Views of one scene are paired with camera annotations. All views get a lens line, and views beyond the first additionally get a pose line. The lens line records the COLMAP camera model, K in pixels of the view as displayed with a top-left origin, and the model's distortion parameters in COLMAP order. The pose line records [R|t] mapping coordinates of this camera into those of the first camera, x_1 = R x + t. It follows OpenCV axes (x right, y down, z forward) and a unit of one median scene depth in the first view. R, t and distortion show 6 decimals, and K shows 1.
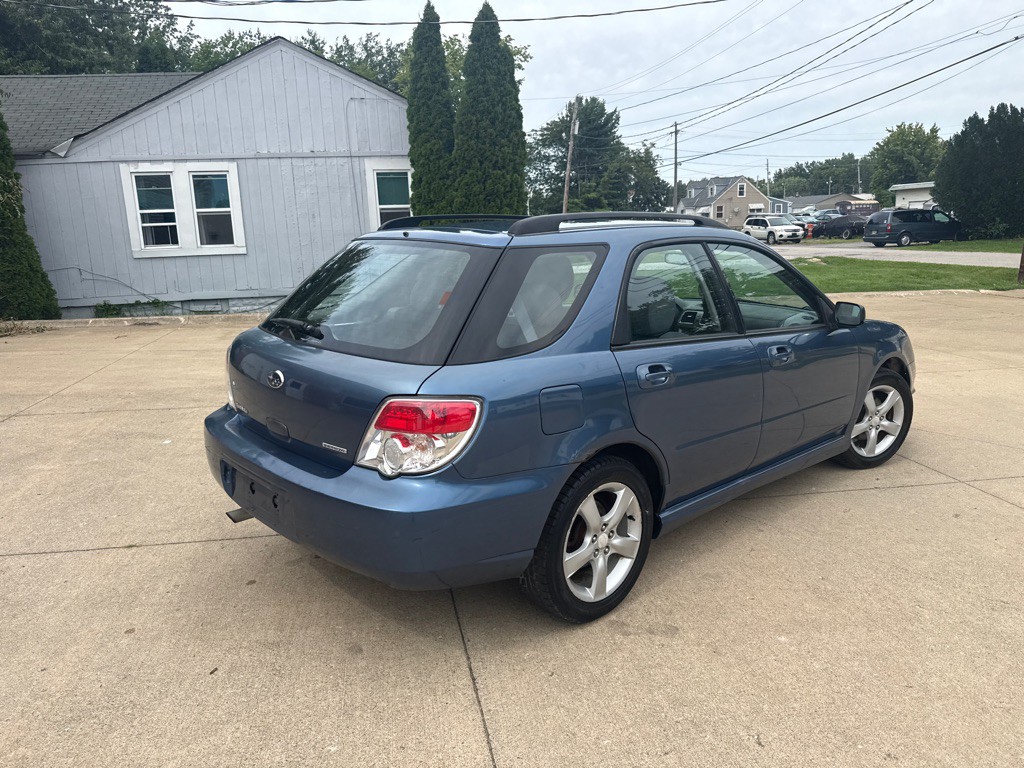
lens RADIAL K [[719.2, 0, 507.7], [0, 719.2, 387.1], [0, 0, 1]] dist [0.001398, -0.005954]
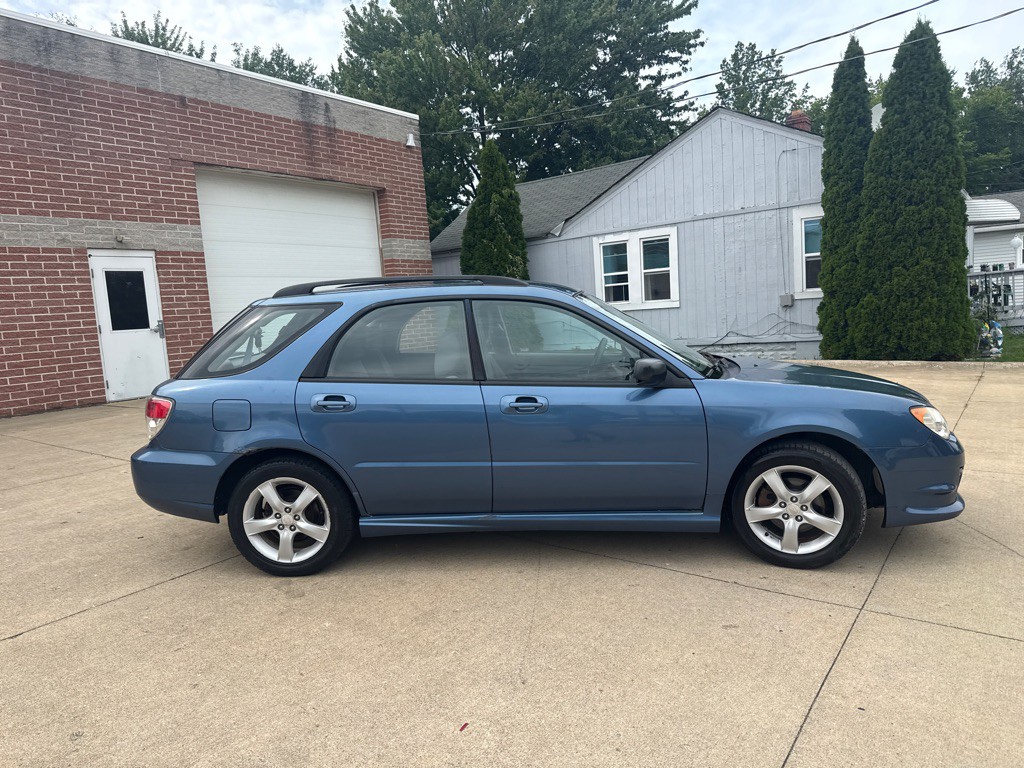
lens RADIAL K [[700.7, 0, 507.8], [0, 700.7, 403.7], [0, 0, 1]] dist [0.022193, -0.033198]
pose [[0.683435, 0.080512, -0.725558, 0.263913], [-0.110109, 0.993898, 0.006571, -0.012578], [0.721659, 0.075400, 0.688130, 0.066755]]
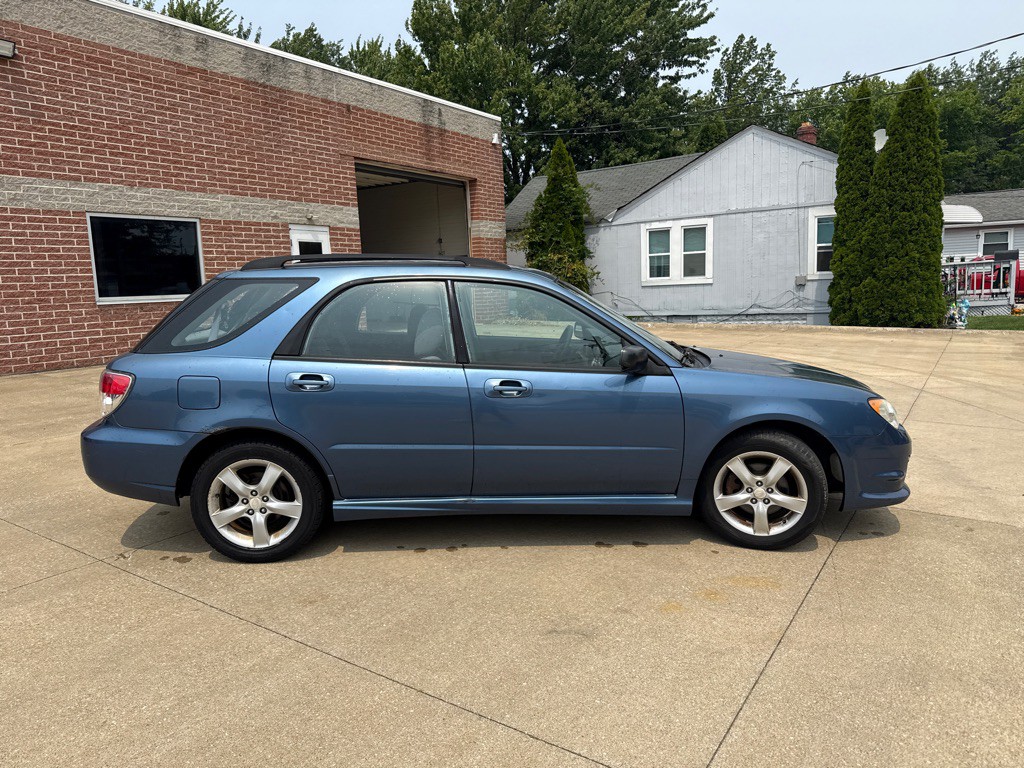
lens RADIAL K [[713.3, 0, 515.5], [0, 713.3, 394.7], [0, 0, 1]] dist [0.019062, -0.038024]
pose [[0.714728, 0.107453, -0.691099, 0.338594], [-0.132876, 0.990993, 0.016661, 0.054004], [0.686664, 0.079923, 0.722568, -0.232124]]
